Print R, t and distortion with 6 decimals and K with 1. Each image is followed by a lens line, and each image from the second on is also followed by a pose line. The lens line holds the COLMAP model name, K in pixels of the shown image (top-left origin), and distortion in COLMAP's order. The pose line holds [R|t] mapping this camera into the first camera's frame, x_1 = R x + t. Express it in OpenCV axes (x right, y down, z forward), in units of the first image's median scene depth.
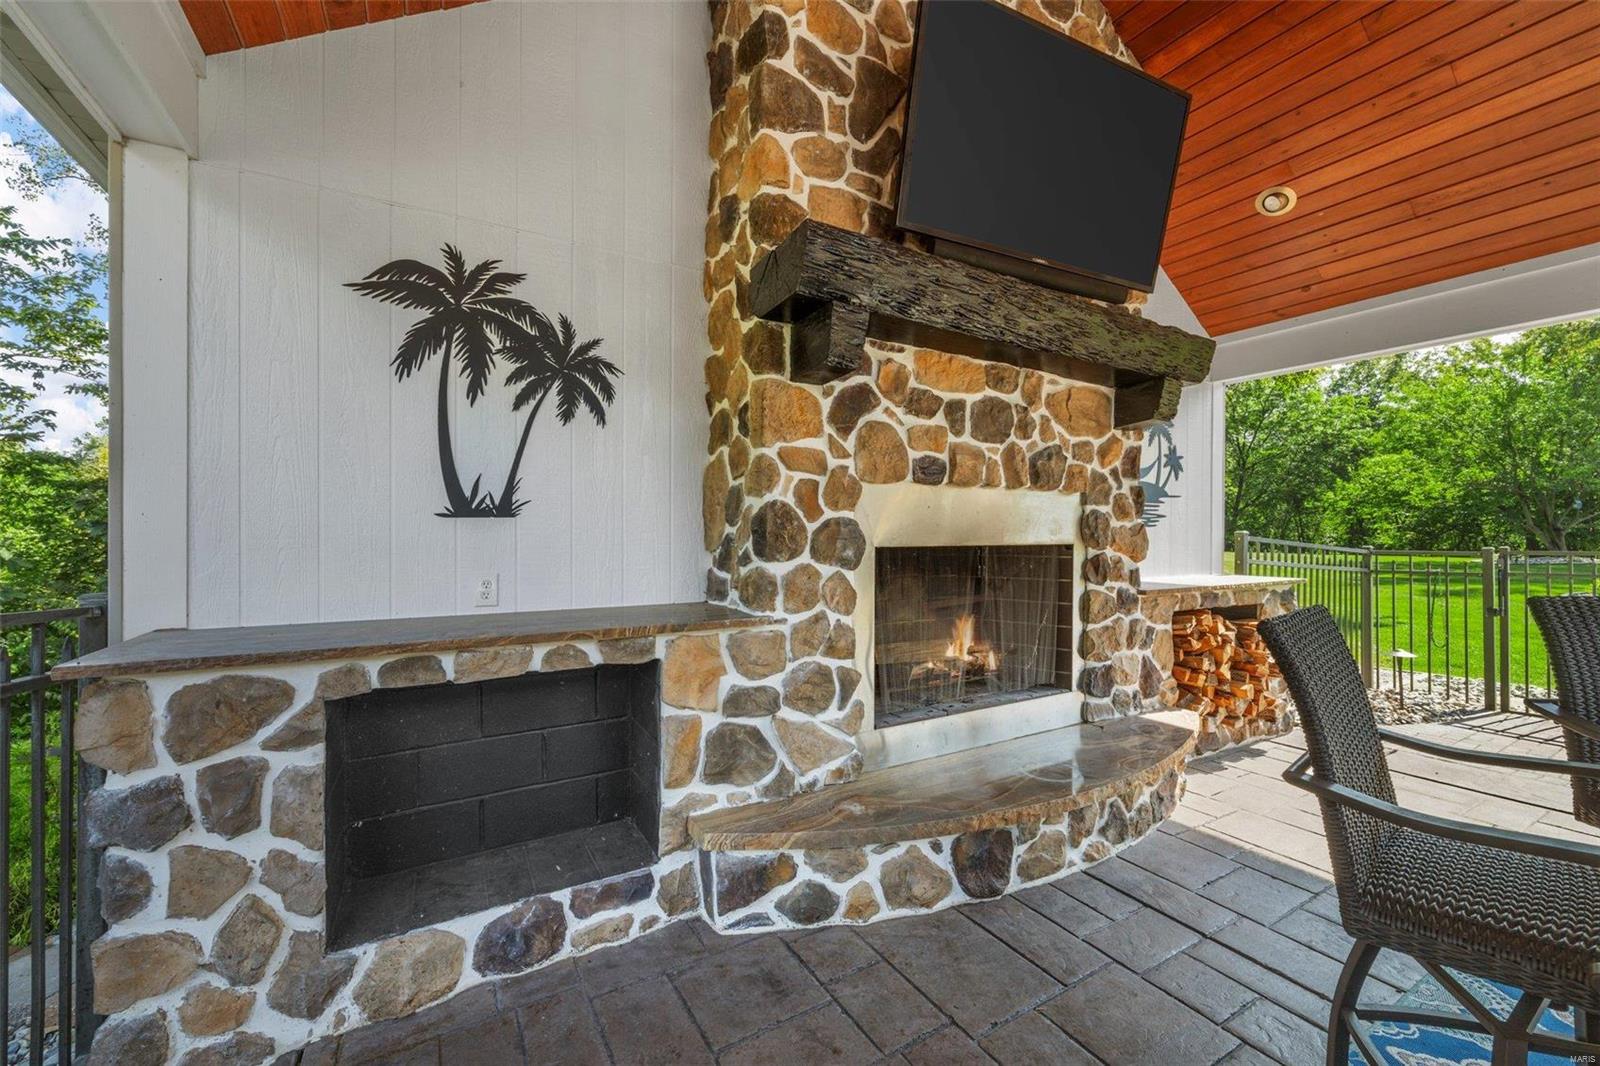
lens RADIAL K [[648.1, 0, 805.6], [0, 648.1, 542.4], [0, 0, 1]] dist [-0.000848, -0.000187]
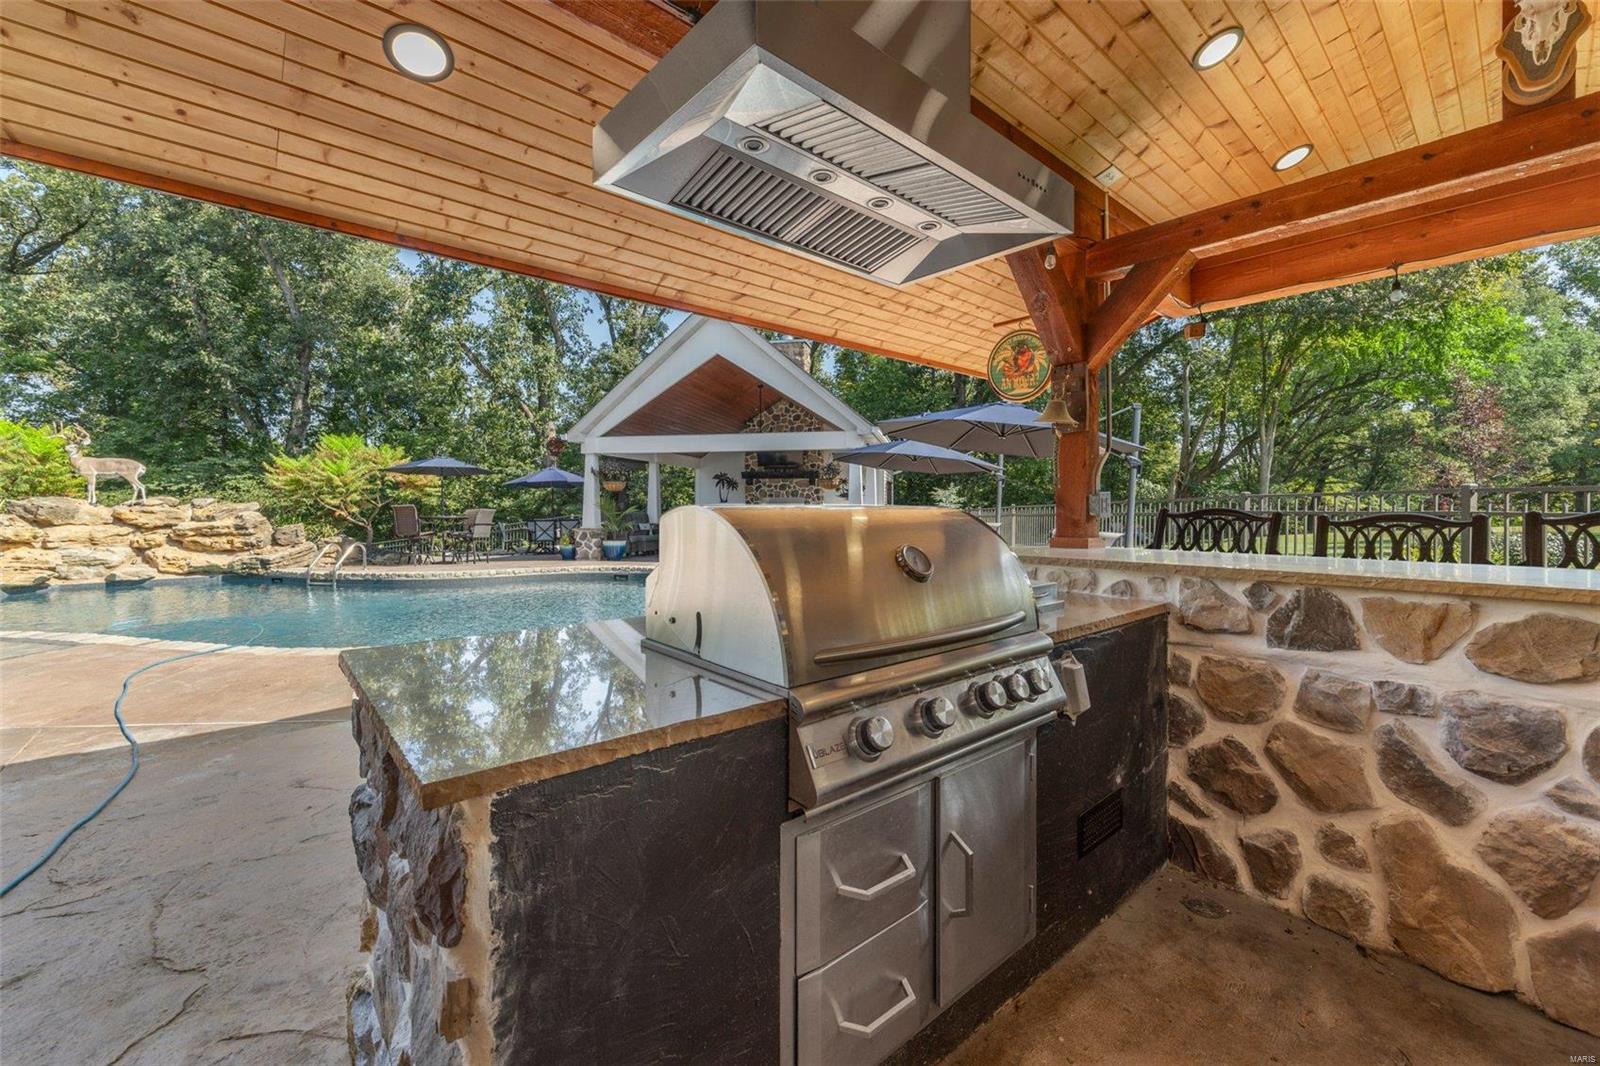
lens RADIAL K [[648.6, 0, 800.0], [0, 648.6, 533.0], [0, 0, 1]] dist [-0.000167, -0.000049]
pose [[0.754556, 0.023717, -0.655807, 5.514537], [-0.007046, 0.999582, 0.028044, 0.110411], [0.656198, -0.016540, 0.754408, -4.507664]]
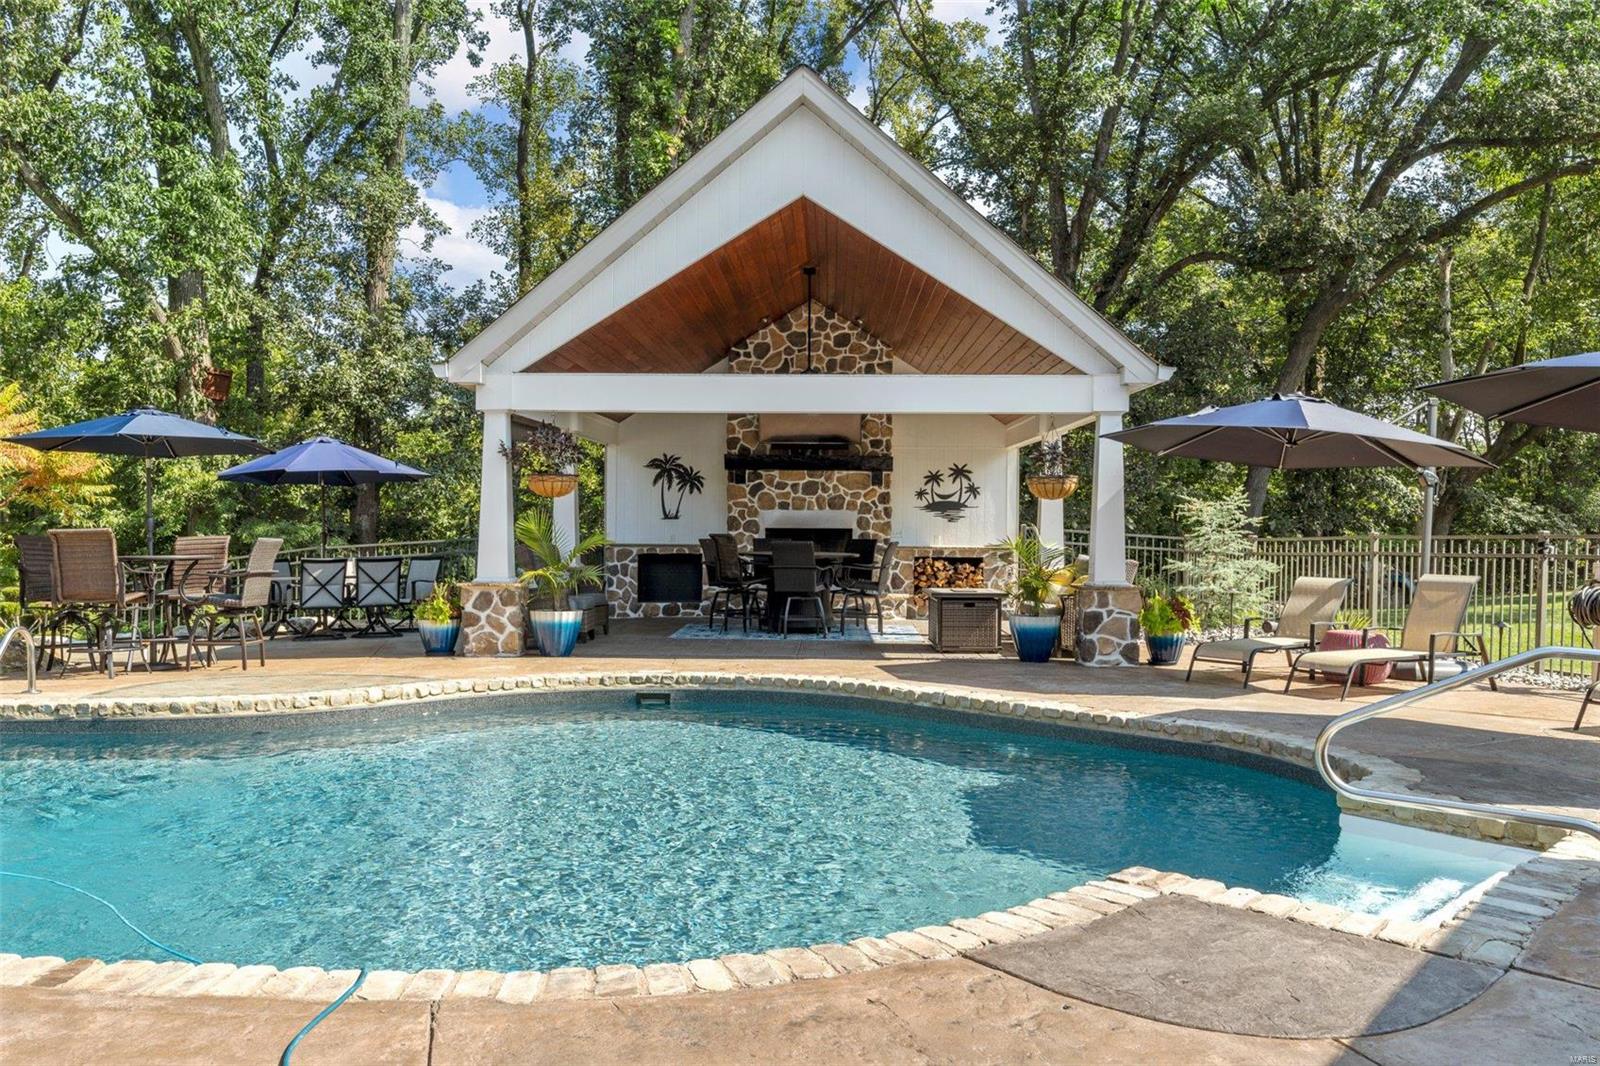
lens RADIAL K [[1310.0, 0, 804.1], [0, 1310.0, 582.5], [0, 0, 1]] dist [-0.001690, -0.002870]
pose [[0.858525, 0.027165, -0.512052, 4.008517], [-0.011797, 0.999378, 0.033238, 0.064473], [0.512636, -0.022495, 0.858311, -5.082288]]
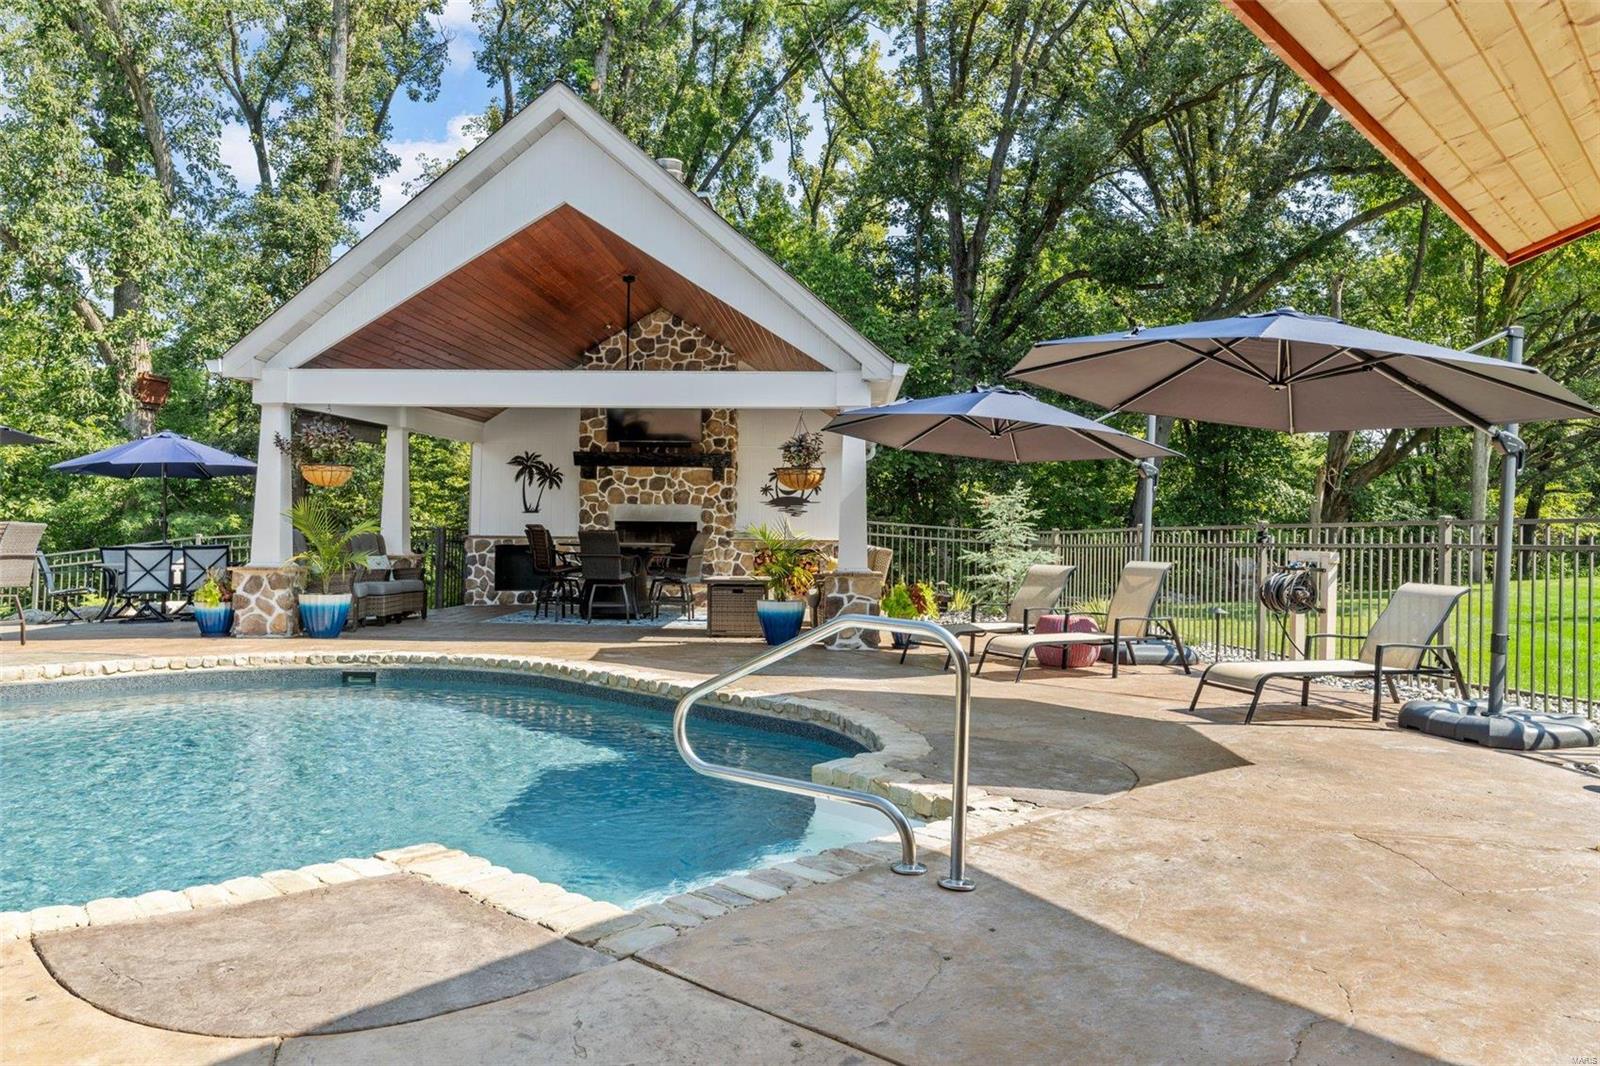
lens RADIAL K [[1202.1, 0, 806.0], [0, 1202.1, 518.1], [0, 0, 1]] dist [0.002477, 0.000085]
pose [[0.852067, 0.003565, -0.523421, 4.760717], [-0.015669, 0.999702, -0.018699, 0.104273], [0.523199, 0.024134, 0.851869, -4.400436]]
